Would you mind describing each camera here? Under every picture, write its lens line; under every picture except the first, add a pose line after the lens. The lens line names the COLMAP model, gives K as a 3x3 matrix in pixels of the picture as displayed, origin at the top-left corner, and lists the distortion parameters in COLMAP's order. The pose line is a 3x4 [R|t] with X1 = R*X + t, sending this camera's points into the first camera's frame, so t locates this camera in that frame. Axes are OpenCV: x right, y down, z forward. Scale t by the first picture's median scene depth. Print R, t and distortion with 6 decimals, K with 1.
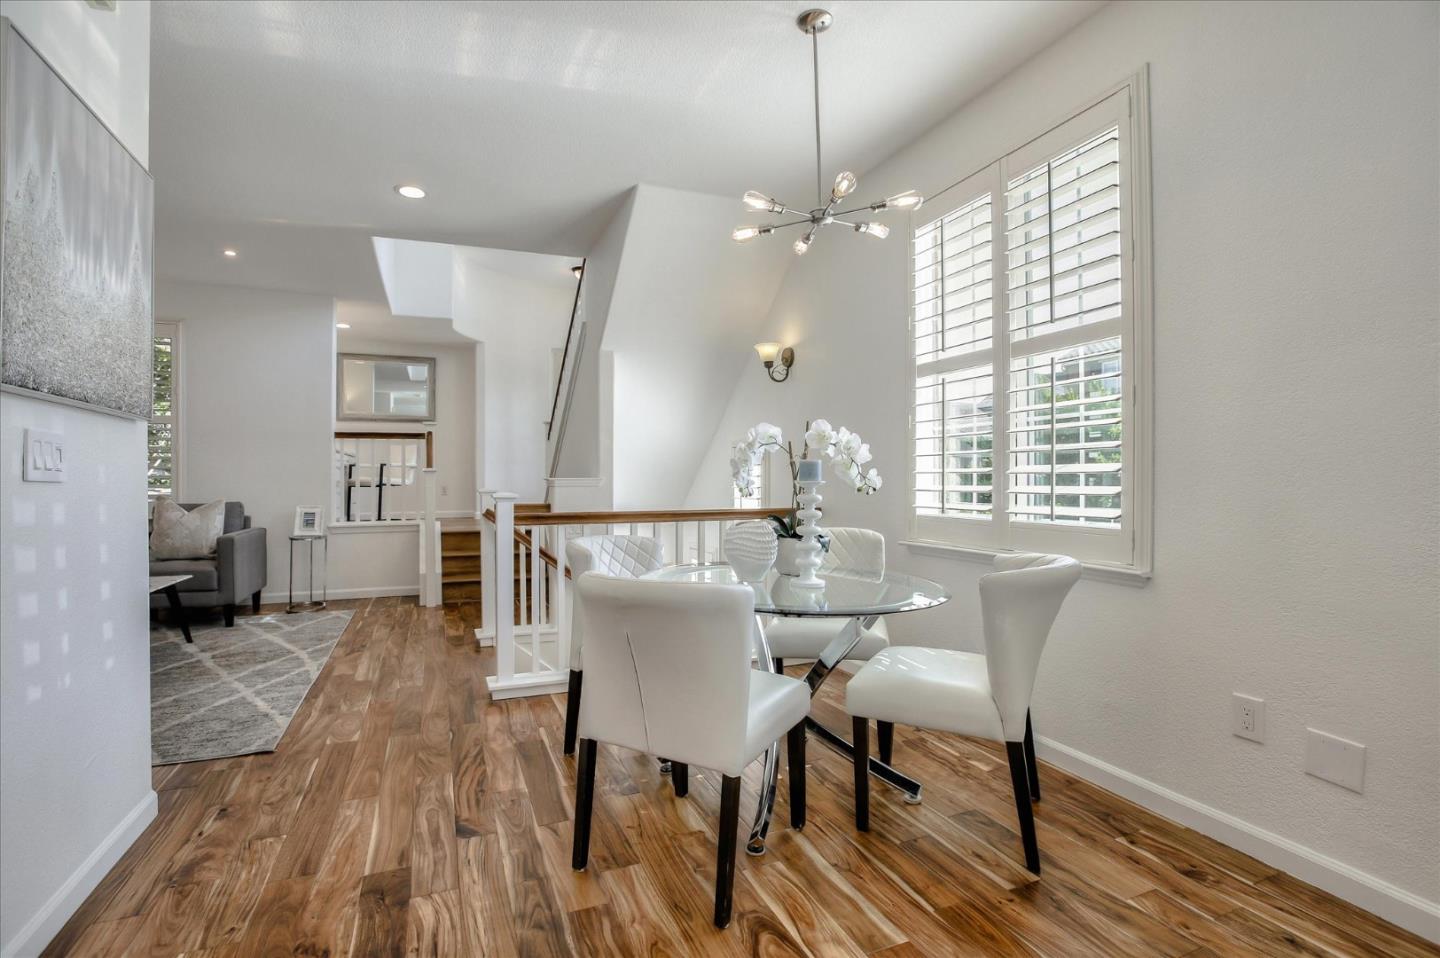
lens RADIAL K [[670.1, 0, 727.8], [0, 670.1, 487.3], [0, 0, 1]] dist [-0.026373, 0.006022]
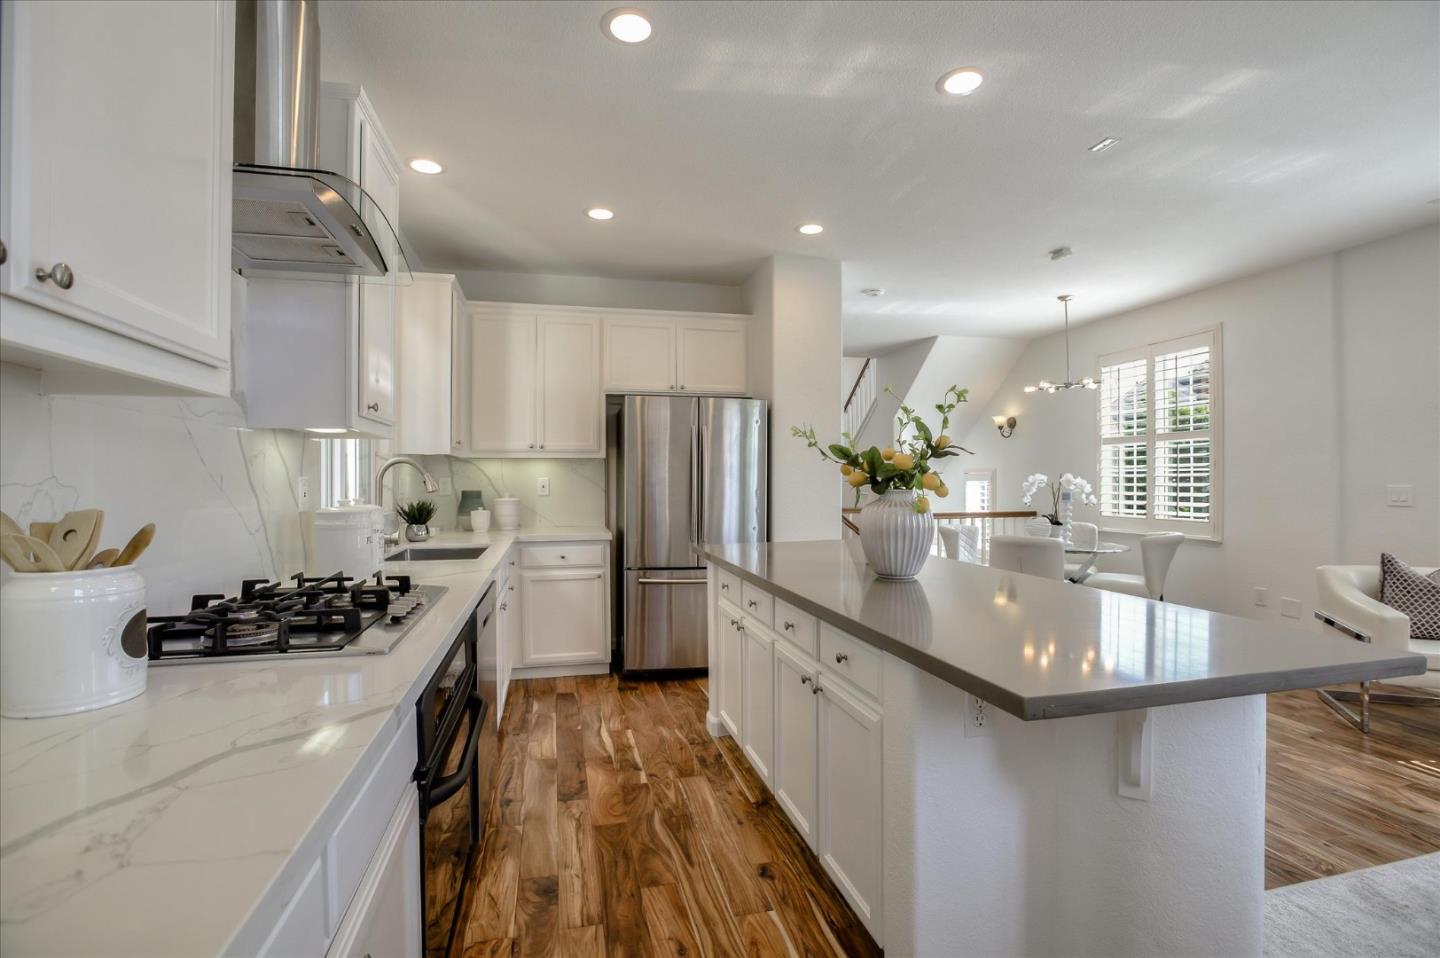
lens RADIAL K [[670.1, 0, 722.0], [0, 670.1, 479.7], [0, 0, 1]] dist [-0.026373, 0.006022]
pose [[0.987255, 0.001319, -0.159141, -0.611595], [-0.003383, 0.999914, -0.012703, -0.042576], [0.159110, 0.013080, 0.987174, -1.322879]]
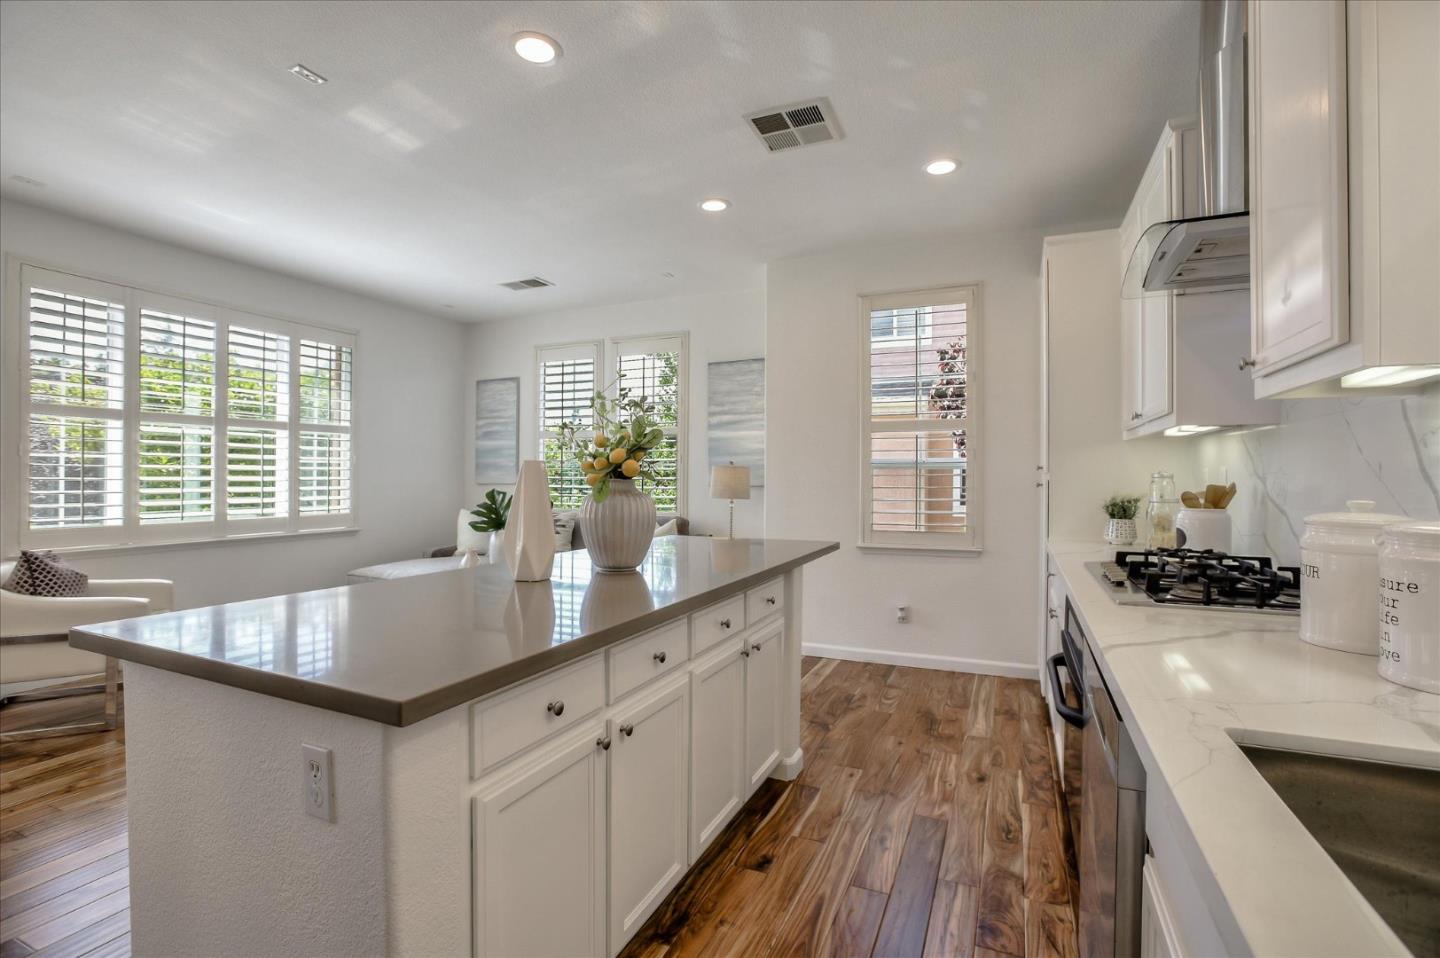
lens RADIAL K [[670.1, 0, 714.1], [0, 670.1, 498.2], [0, 0, 1]] dist [-0.026373, 0.006022]
pose [[-0.677670, -0.018947, 0.735122, -1.262099], [0.007460, 0.999439, 0.032636, -0.047138], [-0.735328, 0.027601, -0.677149, 0.131651]]
